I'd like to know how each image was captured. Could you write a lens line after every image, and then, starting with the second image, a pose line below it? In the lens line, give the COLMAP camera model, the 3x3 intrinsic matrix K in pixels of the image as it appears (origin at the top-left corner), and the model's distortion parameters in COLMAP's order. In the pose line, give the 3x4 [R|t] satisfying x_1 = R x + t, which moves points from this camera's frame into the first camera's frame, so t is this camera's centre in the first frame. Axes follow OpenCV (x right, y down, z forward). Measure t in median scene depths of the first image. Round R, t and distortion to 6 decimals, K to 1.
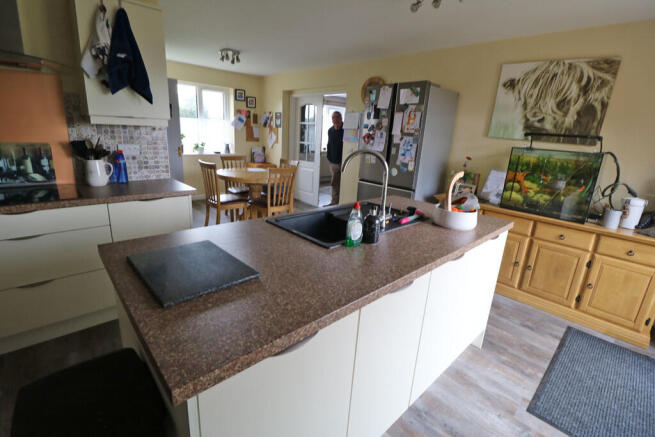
lens RADIAL K [[304.0, 0, 327.4], [0, 304.0, 215.8], [0, 0, 1]] dist [-0.009112, -0.006718]
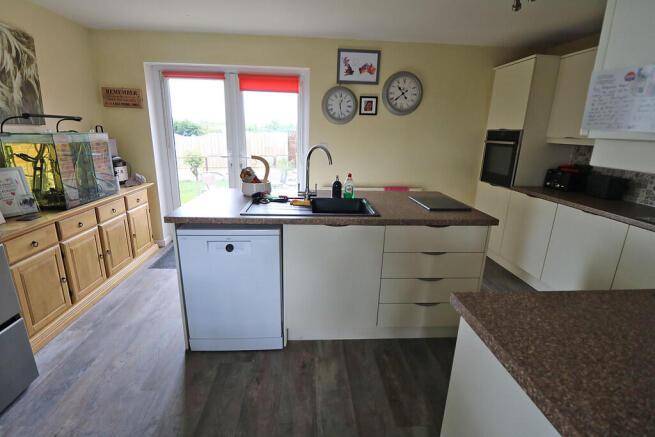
lens RADIAL K [[304.0, 0, 326.0], [0, 304.0, 215.8], [0, 0, 1]] dist [-0.009112, -0.006718]
pose [[-0.760902, -0.246802, 0.600098, -0.474320], [0.109308, 0.862867, 0.493469, -0.363717], [-0.639594, 0.441077, -0.629580, 1.171776]]
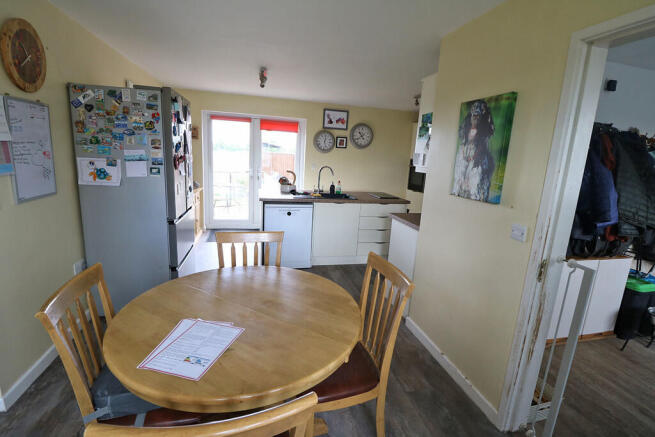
lens RADIAL K [[304.0, 0, 328.0], [0, 304.0, 217.4], [0, 0, 1]] dist [-0.009112, -0.006718]
pose [[-0.857953, -0.205919, 0.470653, -0.685898], [0.034881, 0.890687, 0.453276, -0.555974], [-0.512543, 0.405307, -0.756985, 1.741107]]
